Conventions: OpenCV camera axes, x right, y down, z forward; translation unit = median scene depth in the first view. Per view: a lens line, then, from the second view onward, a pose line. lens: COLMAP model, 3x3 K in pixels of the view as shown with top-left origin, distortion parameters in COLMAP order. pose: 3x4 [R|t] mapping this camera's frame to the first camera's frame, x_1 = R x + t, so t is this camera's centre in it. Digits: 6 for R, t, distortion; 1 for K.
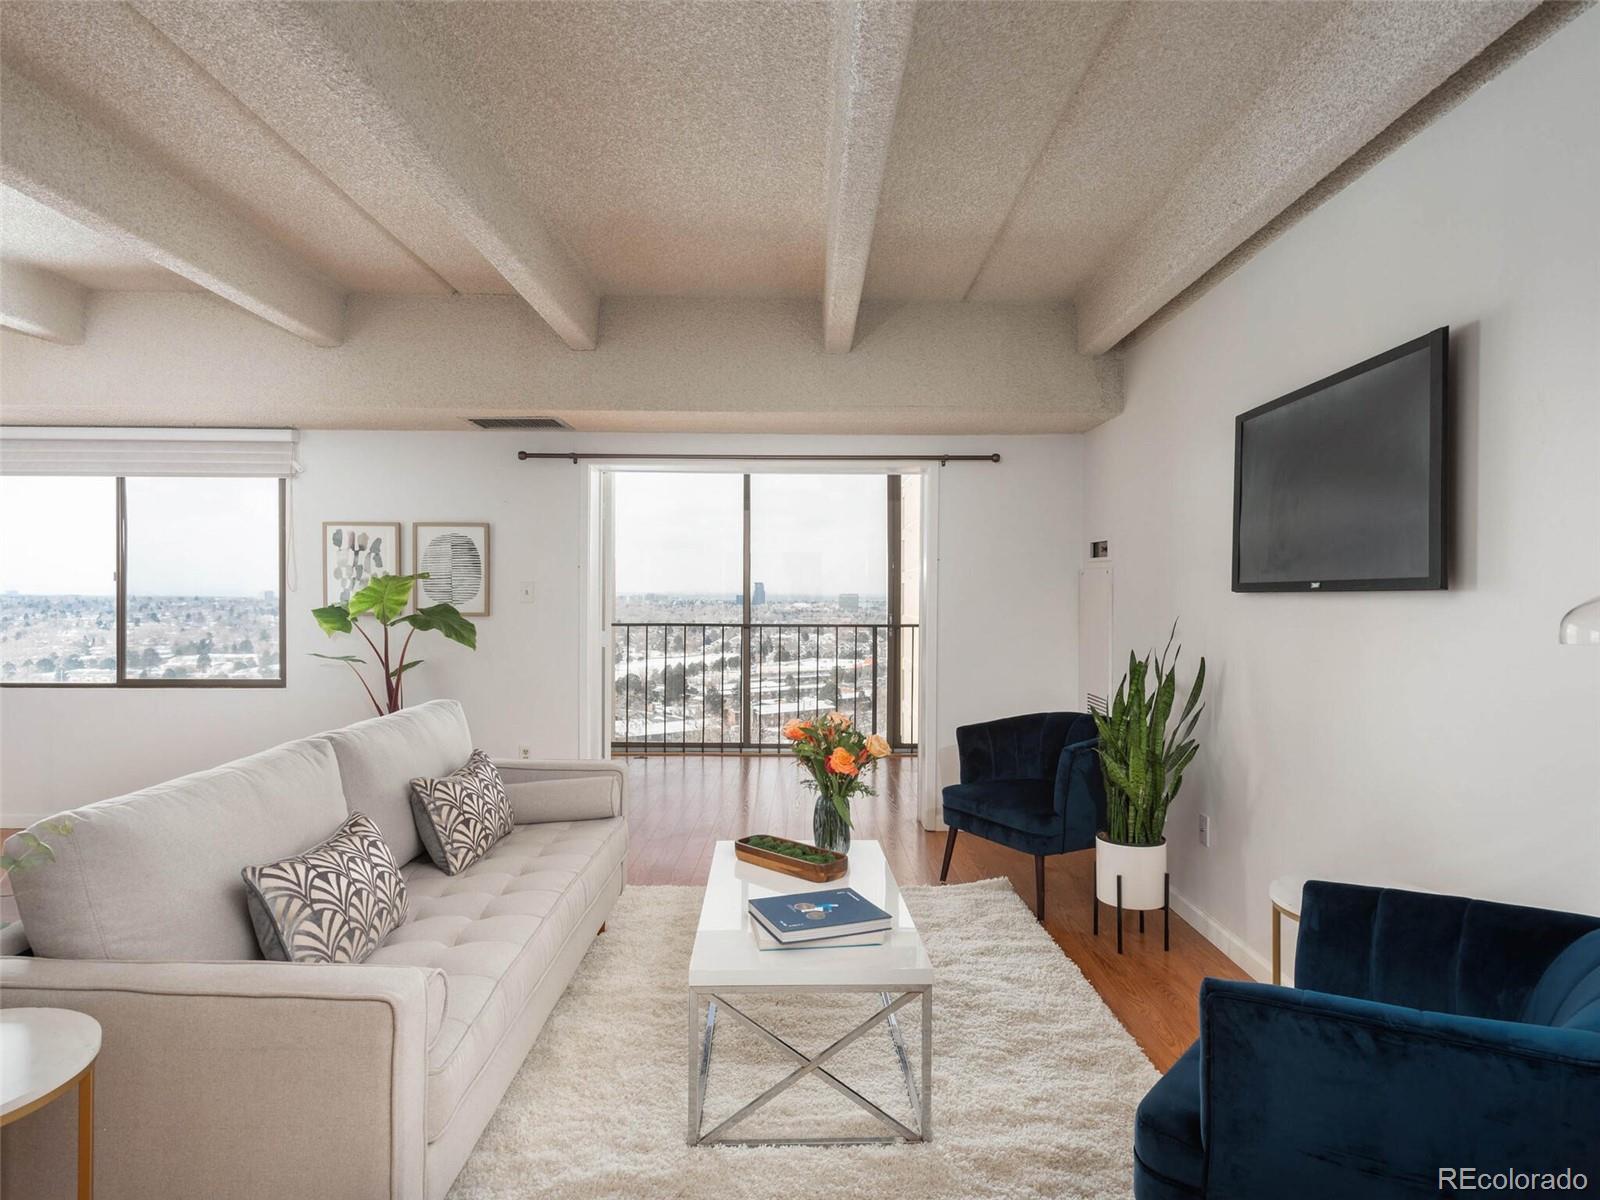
lens RADIAL K [[934.7, 0, 807.5], [0, 934.7, 595.7], [0, 0, 1]] dist [0.027804, -0.008525]
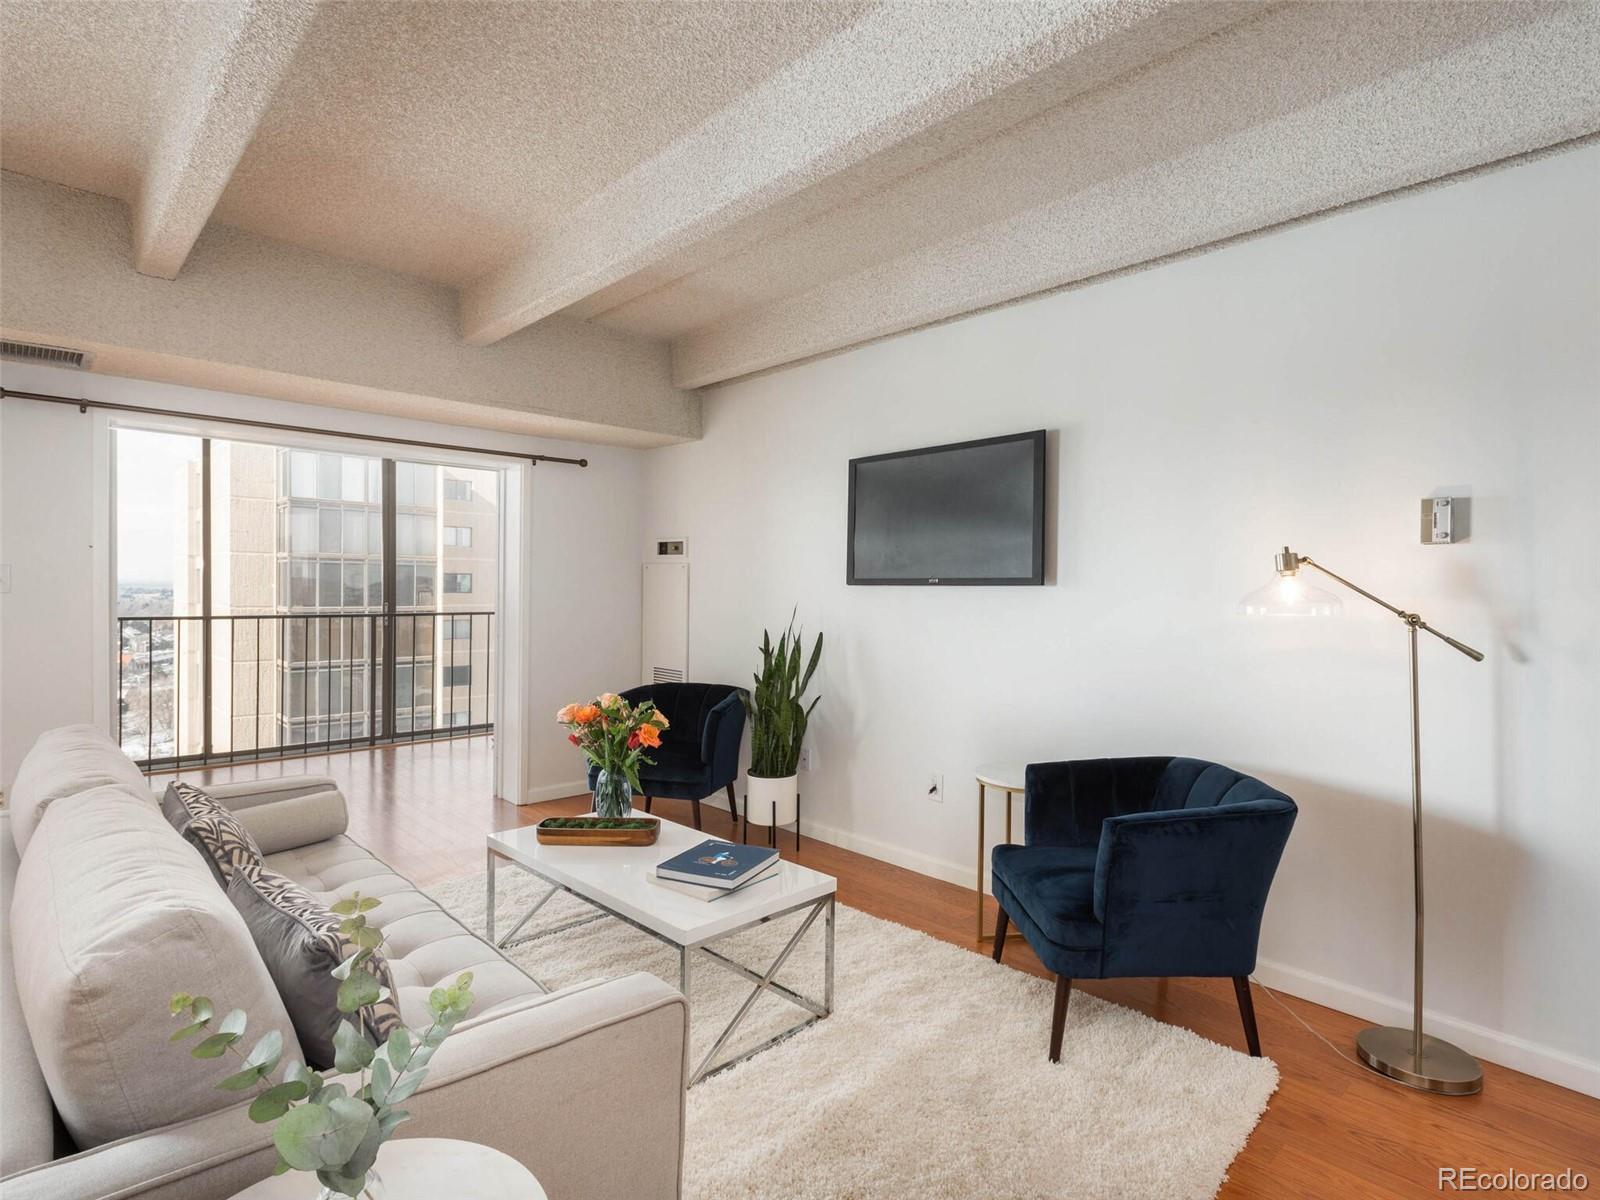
lens RADIAL K [[835.1, 0, 795.2], [0, 835.1, 600.8], [0, 0, 1]] dist [0.021850, -0.007430]
pose [[0.734721, -0.009079, 0.678308, -0.429029], [-0.004702, 0.999818, 0.018475, -0.002339], [-0.678353, -0.016763, 0.734545, 0.127393]]
